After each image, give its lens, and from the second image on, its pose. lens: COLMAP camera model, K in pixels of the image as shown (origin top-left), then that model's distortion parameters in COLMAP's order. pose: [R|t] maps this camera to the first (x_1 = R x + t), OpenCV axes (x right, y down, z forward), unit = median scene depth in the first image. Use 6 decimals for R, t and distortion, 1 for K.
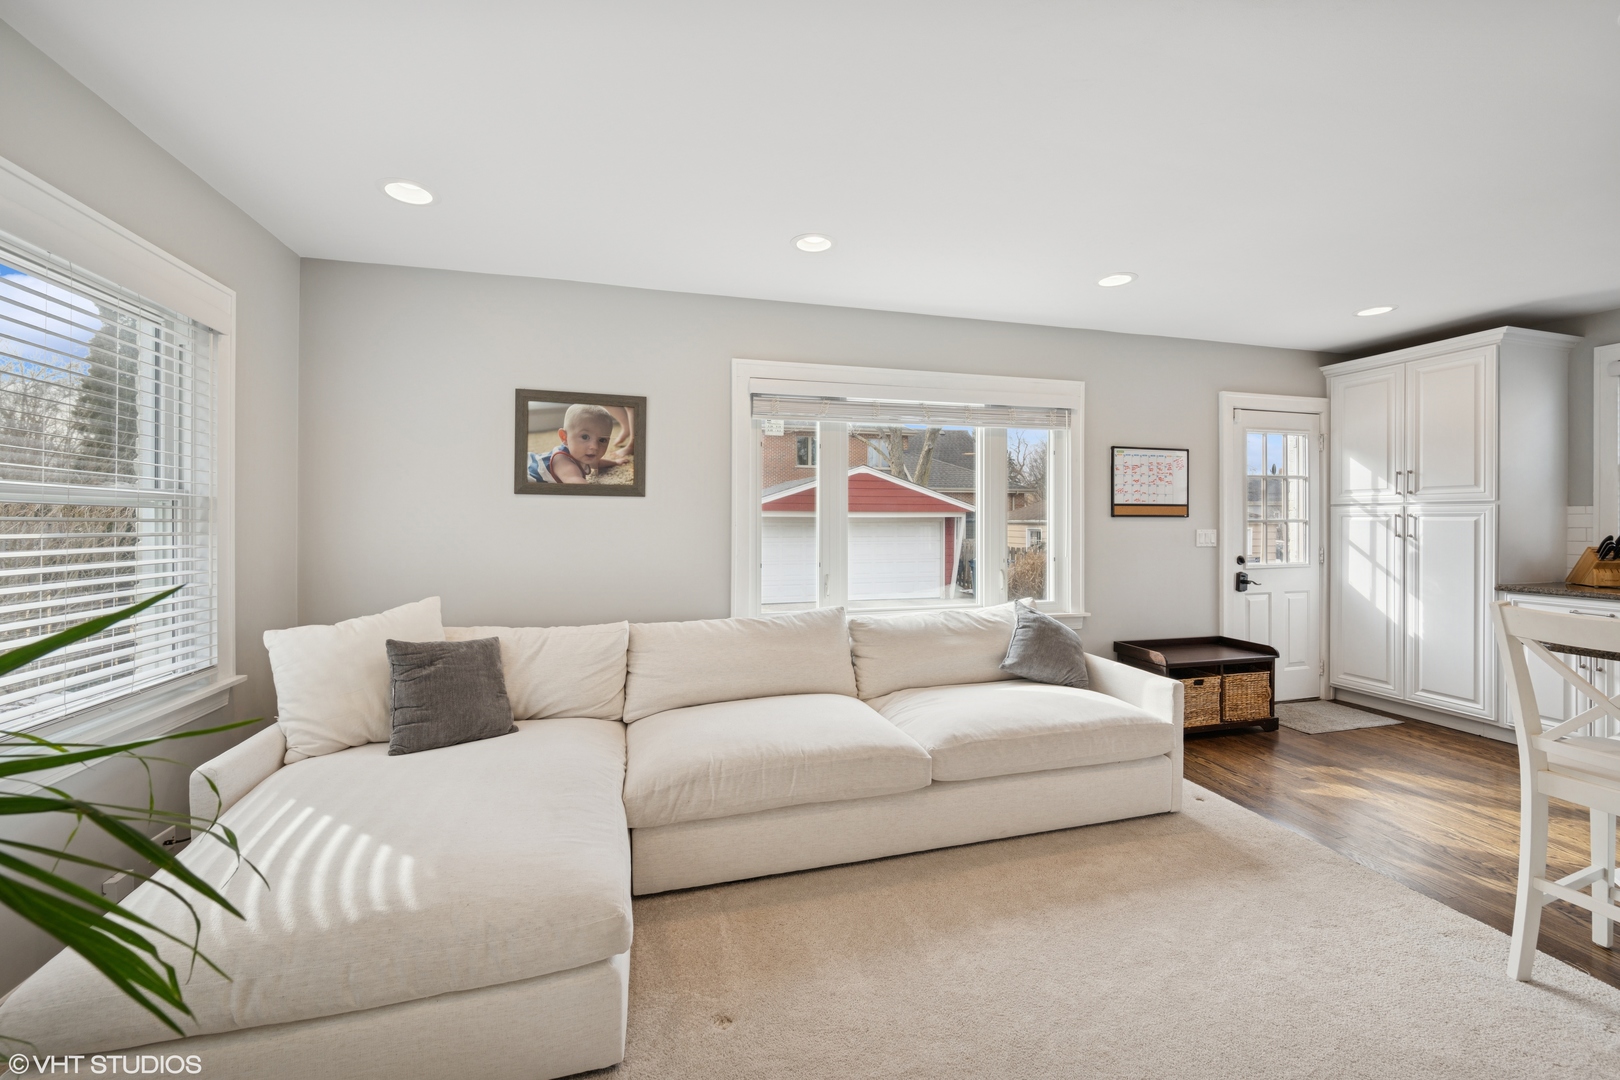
lens RADIAL K [[624.9, 0, 808.3], [0, 624.9, 525.5], [0, 0, 1]] dist [0.009803, 0.000035]
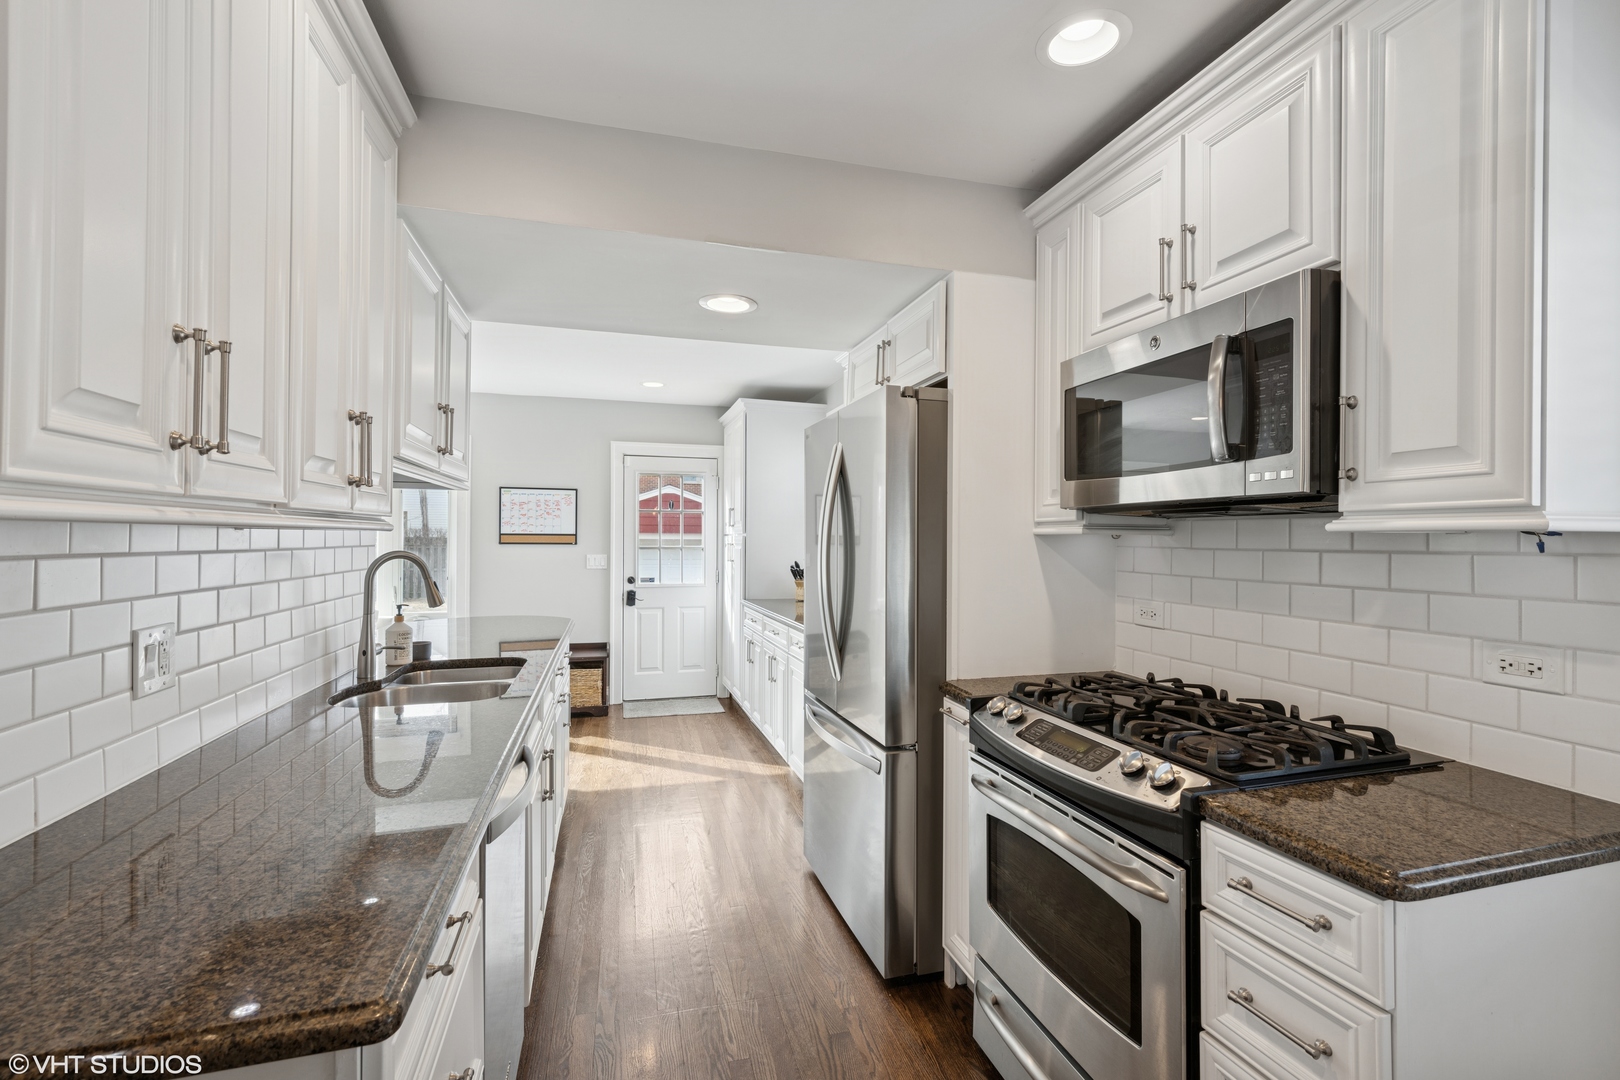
lens RADIAL K [[757.8, 0, 819.4], [0, 757.8, 537.5], [0, 0, 1]] dist [-0.000086, 0.000158]
pose [[0.999975, 0.006039, 0.003703, 1.097510], [-0.006006, 0.999942, -0.008956, -0.017247], [-0.003757, 0.008933, 0.999953, -0.485496]]
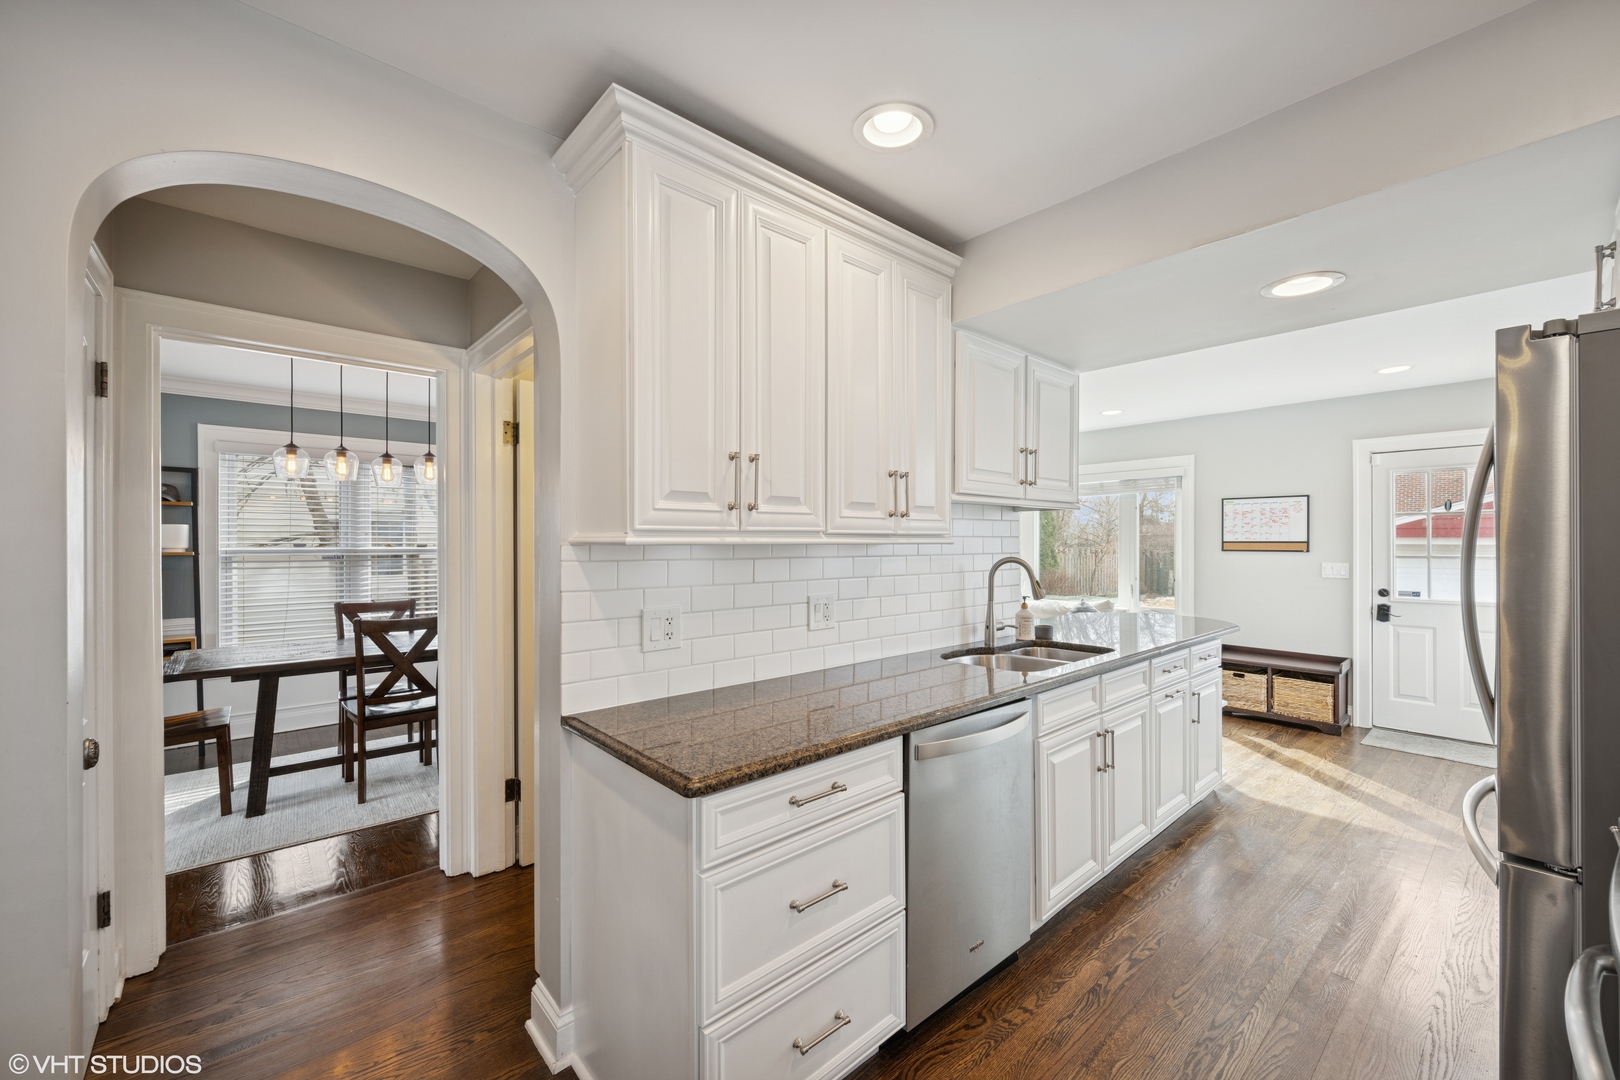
lens RADIAL K [[624.9, 0, 799.5], [0, 624.9, 542.4], [0, 0, 1]] dist [0.009803, 0.000035]
pose [[0.428940, -0.000317, -0.903333, 1.296525], [-0.005661, 0.999979, -0.003039, -0.023126], [0.903315, 0.006417, 0.428929, -0.386975]]
